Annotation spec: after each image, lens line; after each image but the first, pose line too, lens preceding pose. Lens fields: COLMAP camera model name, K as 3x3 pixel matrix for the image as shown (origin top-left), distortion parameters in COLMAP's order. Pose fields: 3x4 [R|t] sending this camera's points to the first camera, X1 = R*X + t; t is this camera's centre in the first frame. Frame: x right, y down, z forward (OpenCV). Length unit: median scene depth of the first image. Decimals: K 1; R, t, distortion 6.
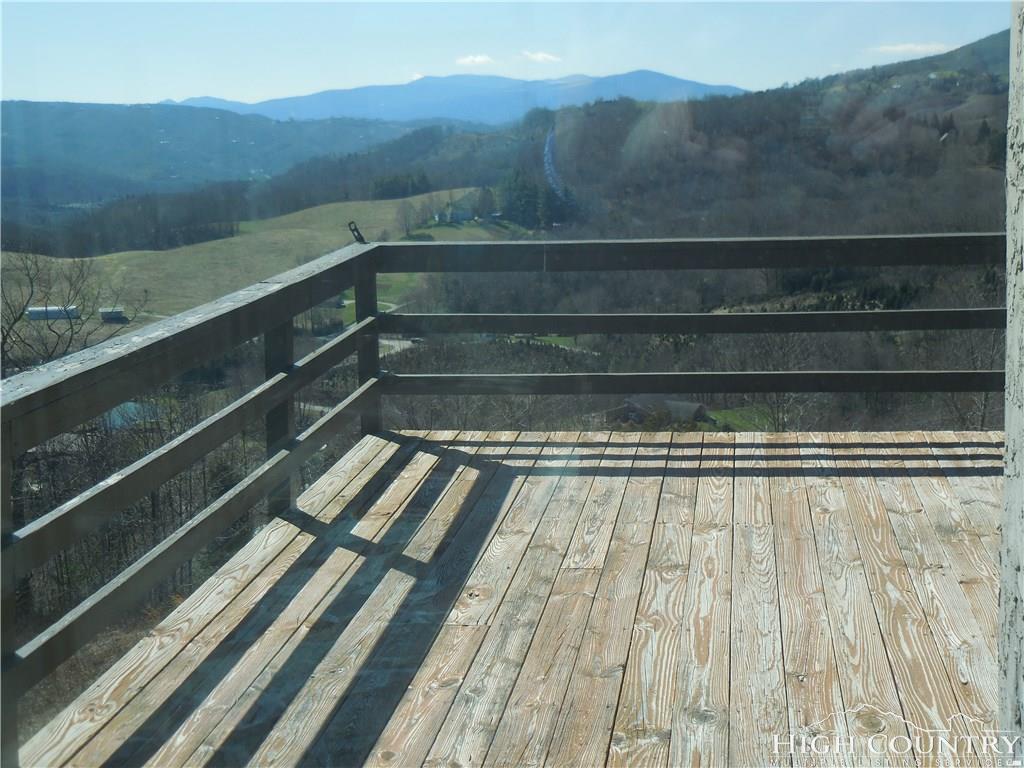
lens RADIAL K [[1575.0, 0, 510.9], [0, 1575.0, 383.8], [0, 0, 1]] dist [0.024465, 0.000000]
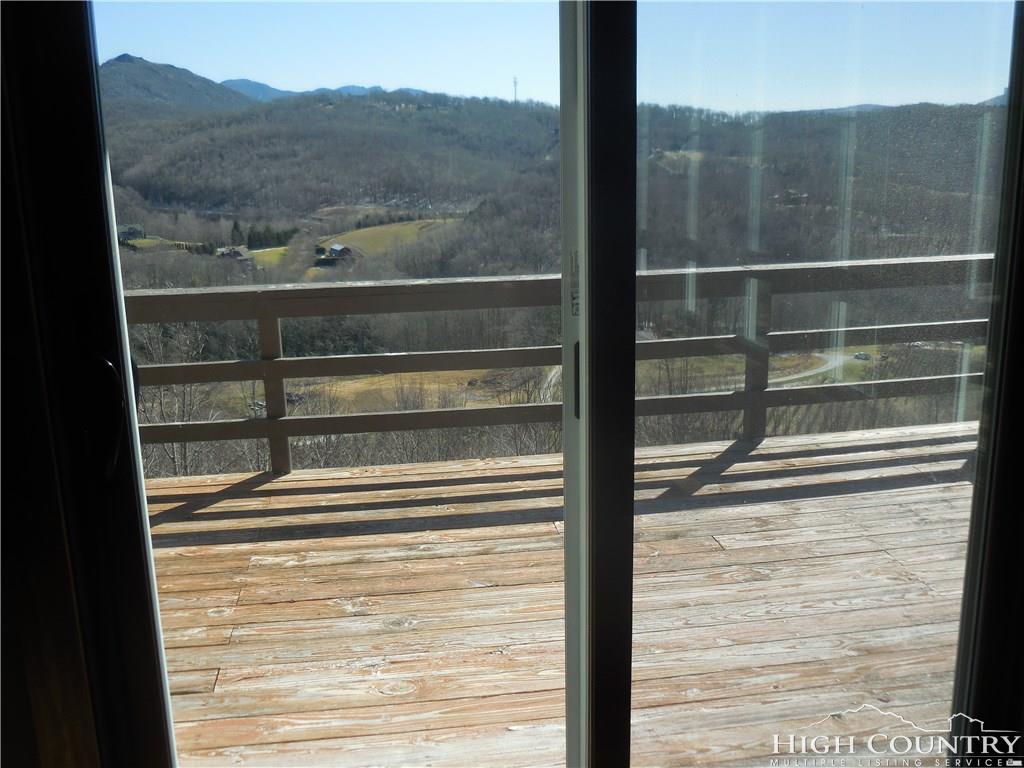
lens RADIAL K [[974.8, 0, 513.7], [0, 974.8, 383.6], [0, 0, 1]] dist [0.007965, 0.000000]
pose [[0.275632, 0.239807, -0.930870, 1.054699], [-0.153334, 0.966951, 0.203700, -0.196252], [0.948955, 0.086588, 0.303293, 1.028936]]
